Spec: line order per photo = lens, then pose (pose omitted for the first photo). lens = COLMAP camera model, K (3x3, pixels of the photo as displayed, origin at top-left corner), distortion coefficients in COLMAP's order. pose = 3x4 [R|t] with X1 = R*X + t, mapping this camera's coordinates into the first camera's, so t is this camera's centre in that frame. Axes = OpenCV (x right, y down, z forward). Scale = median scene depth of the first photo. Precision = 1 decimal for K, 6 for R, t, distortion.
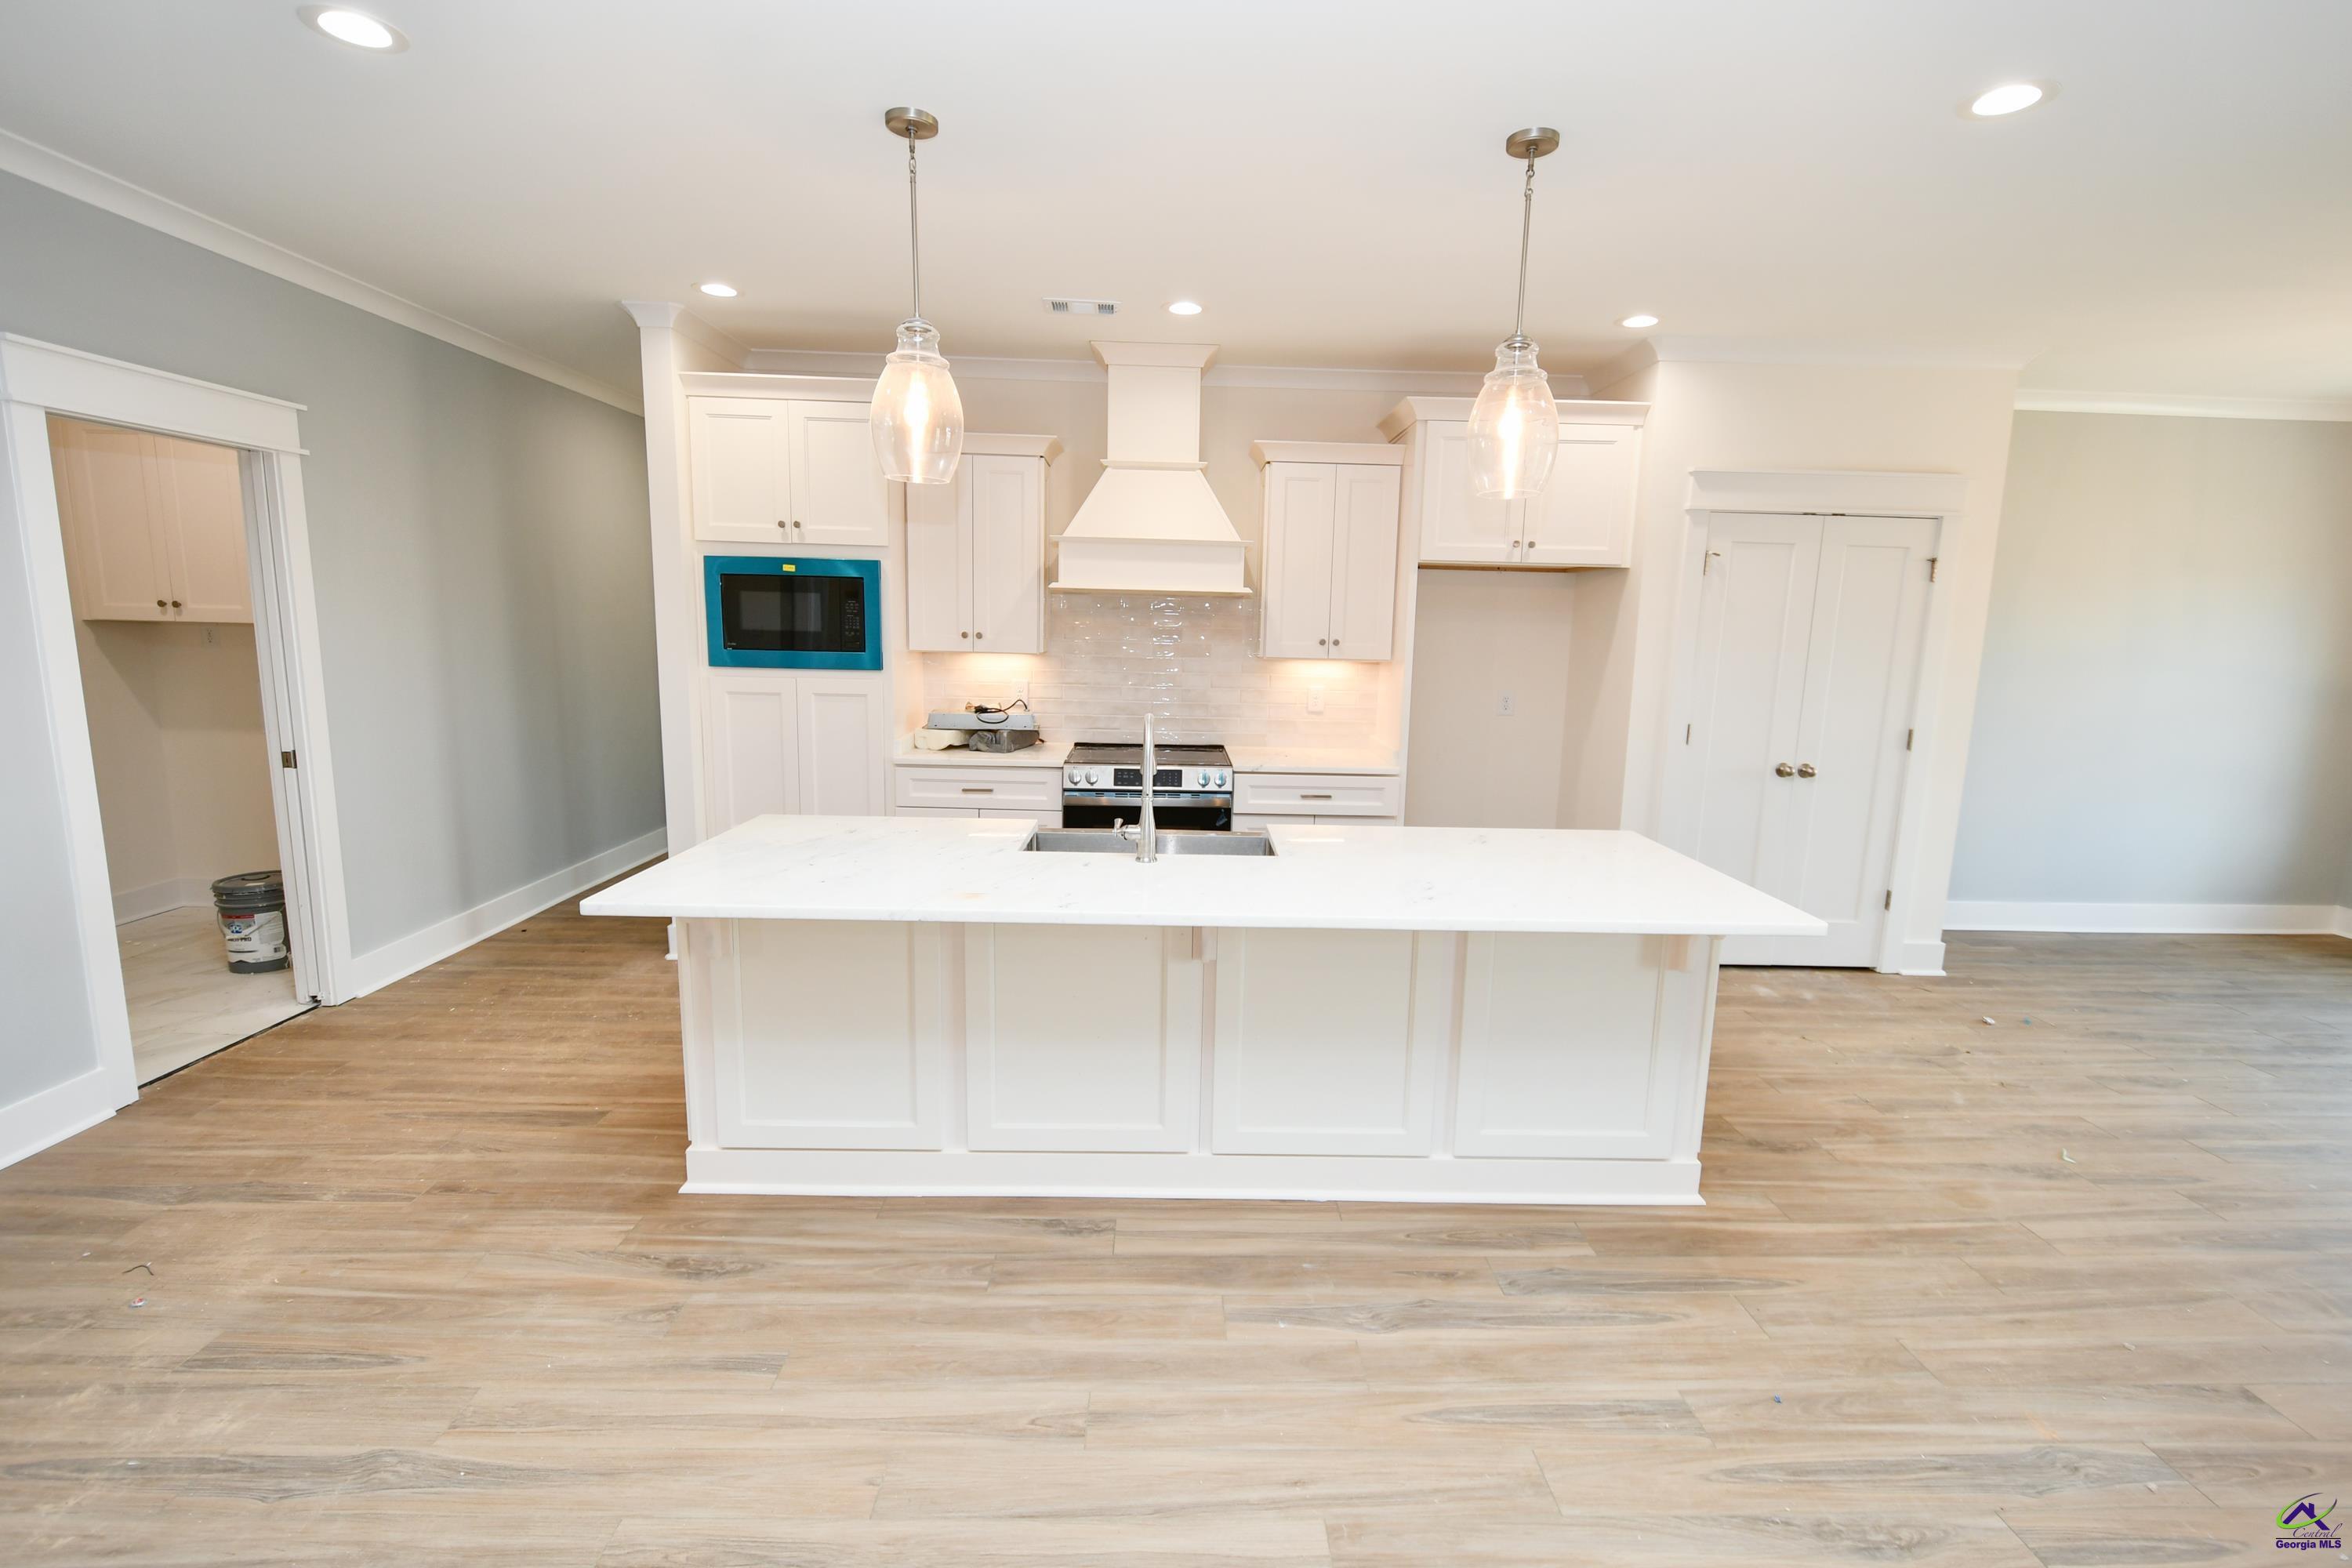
lens RADIAL K [[1033.7, 0, 1191.2], [0, 1033.7, 778.5], [0, 0, 1]] dist [0.004002, -0.006701]
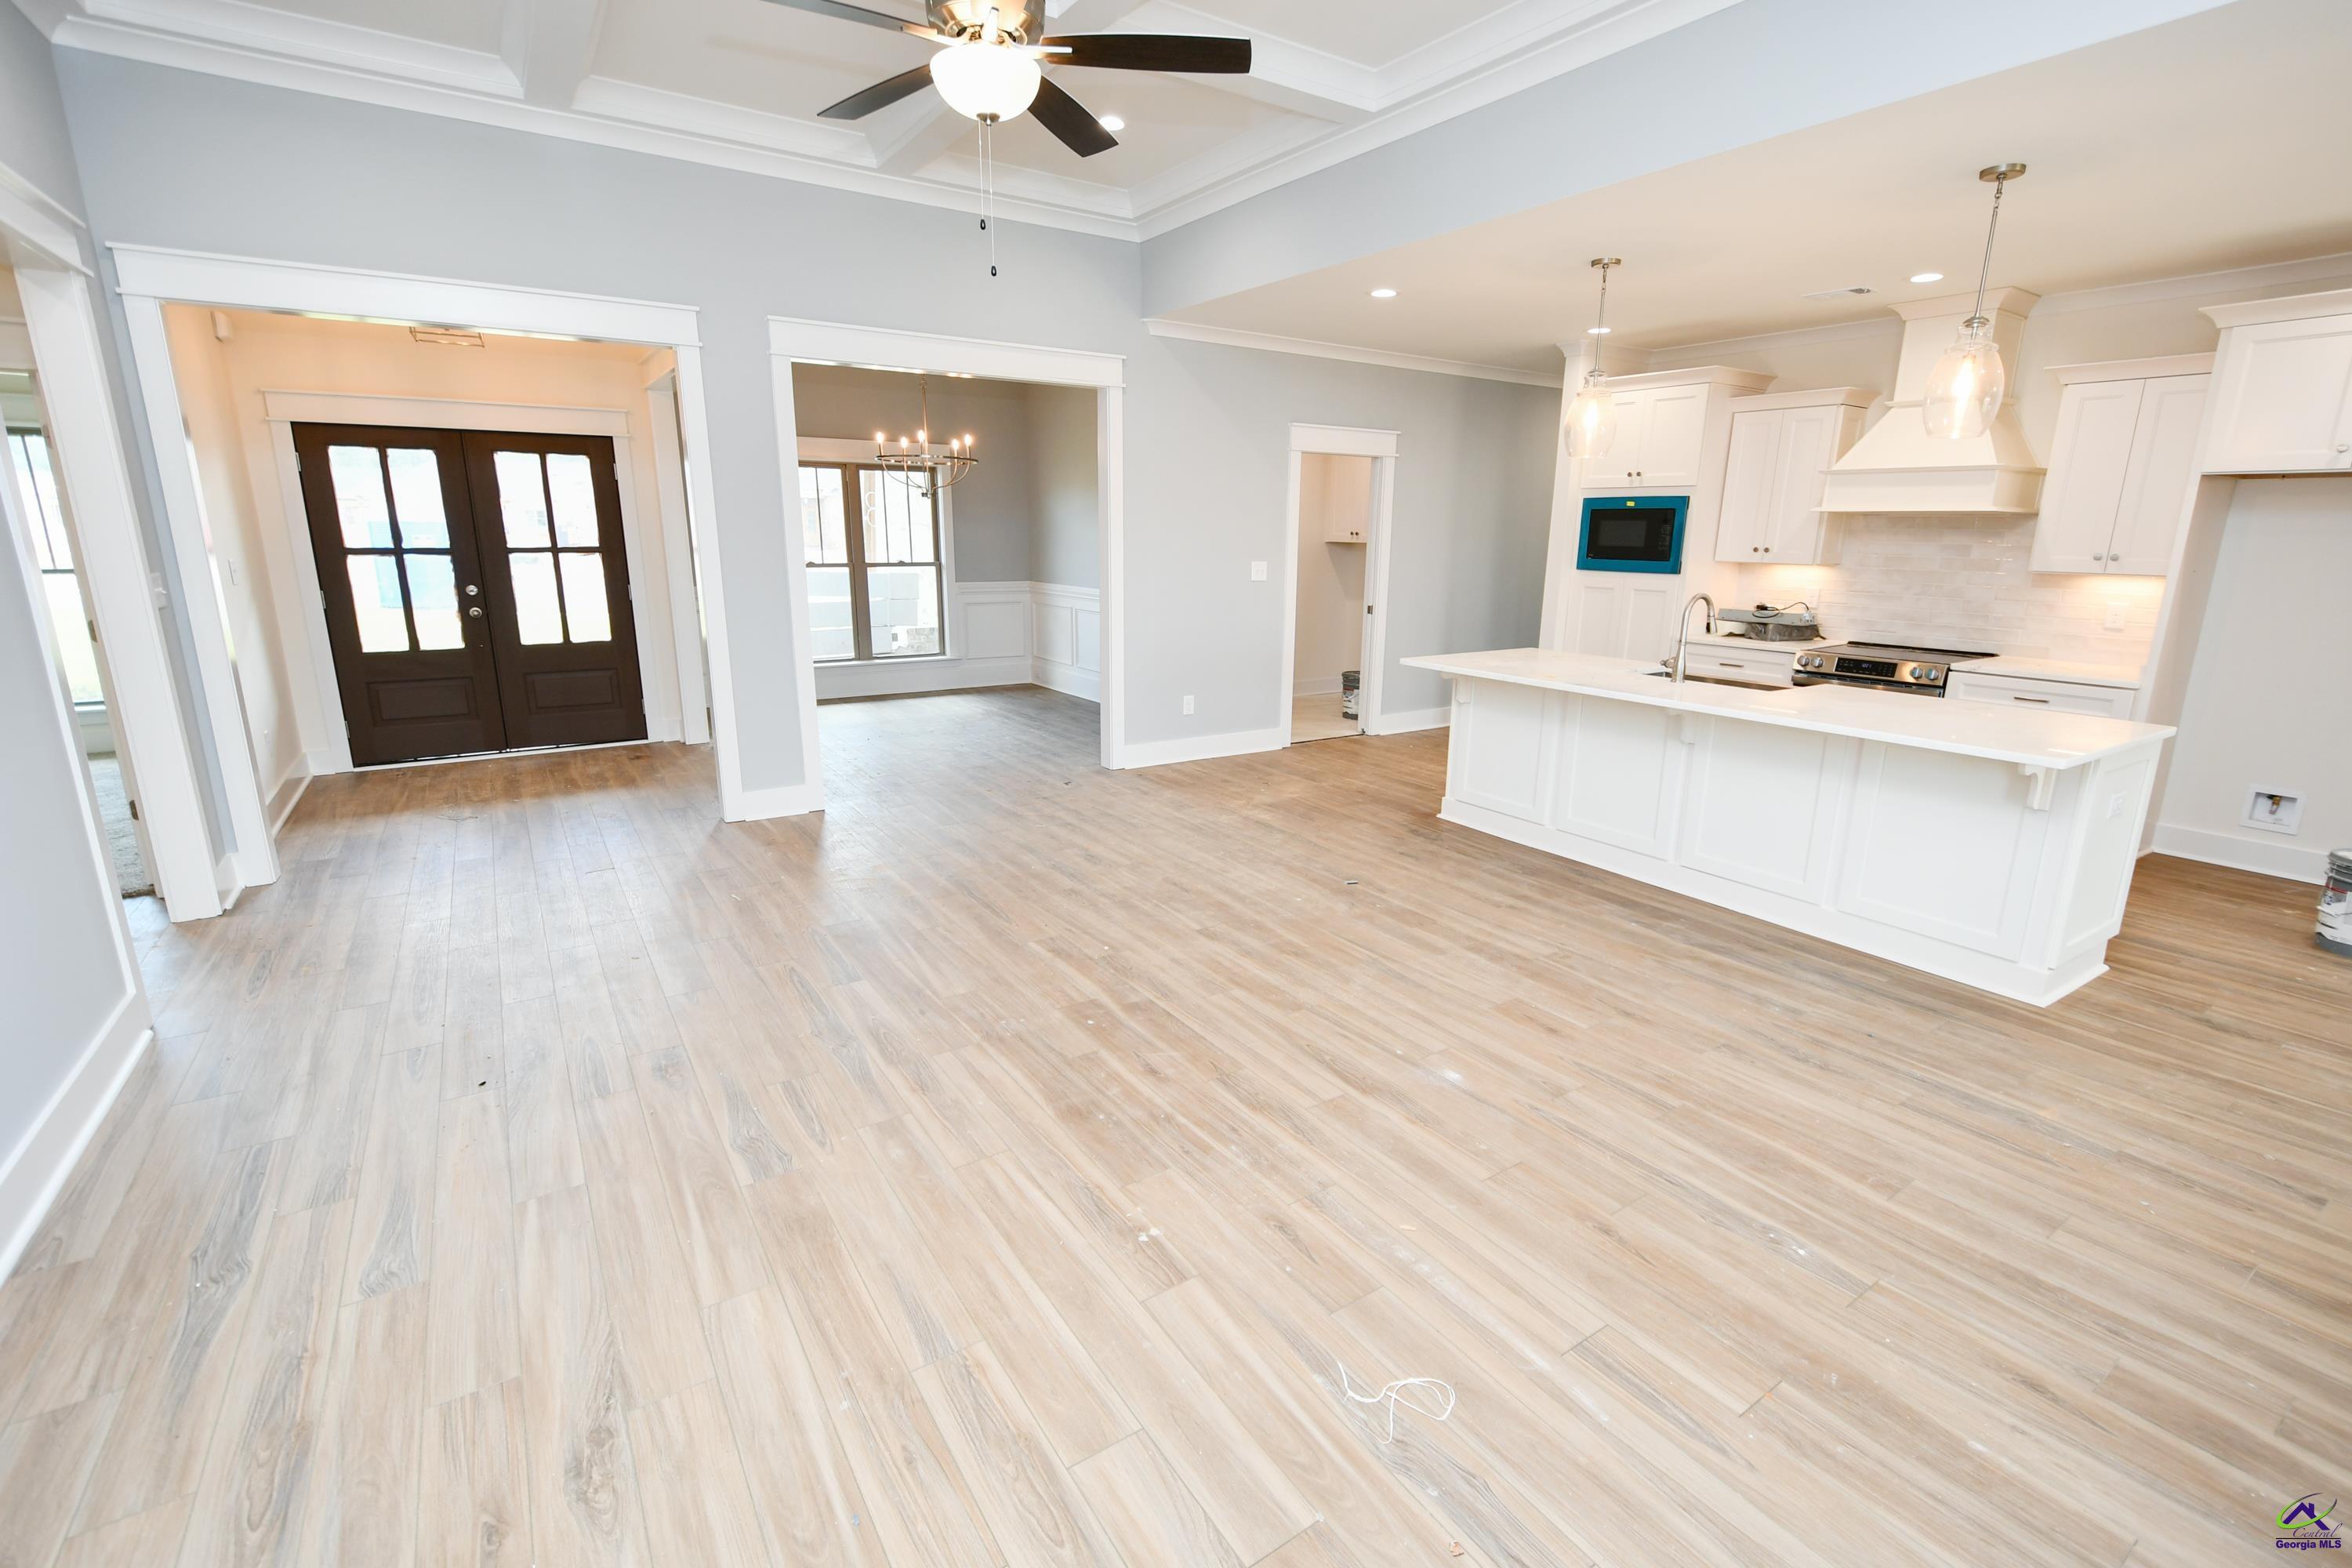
lens RADIAL K [[1033.7, 0, 1191.2], [0, 1033.7, 778.5], [0, 0, 1]] dist [0.004002, -0.006701]
pose [[0.532838, 0.182459, -0.826313, 0.695580], [-0.126642, 0.982675, 0.135322, 0.078336], [0.836687, 0.032542, 0.546713, -0.405343]]
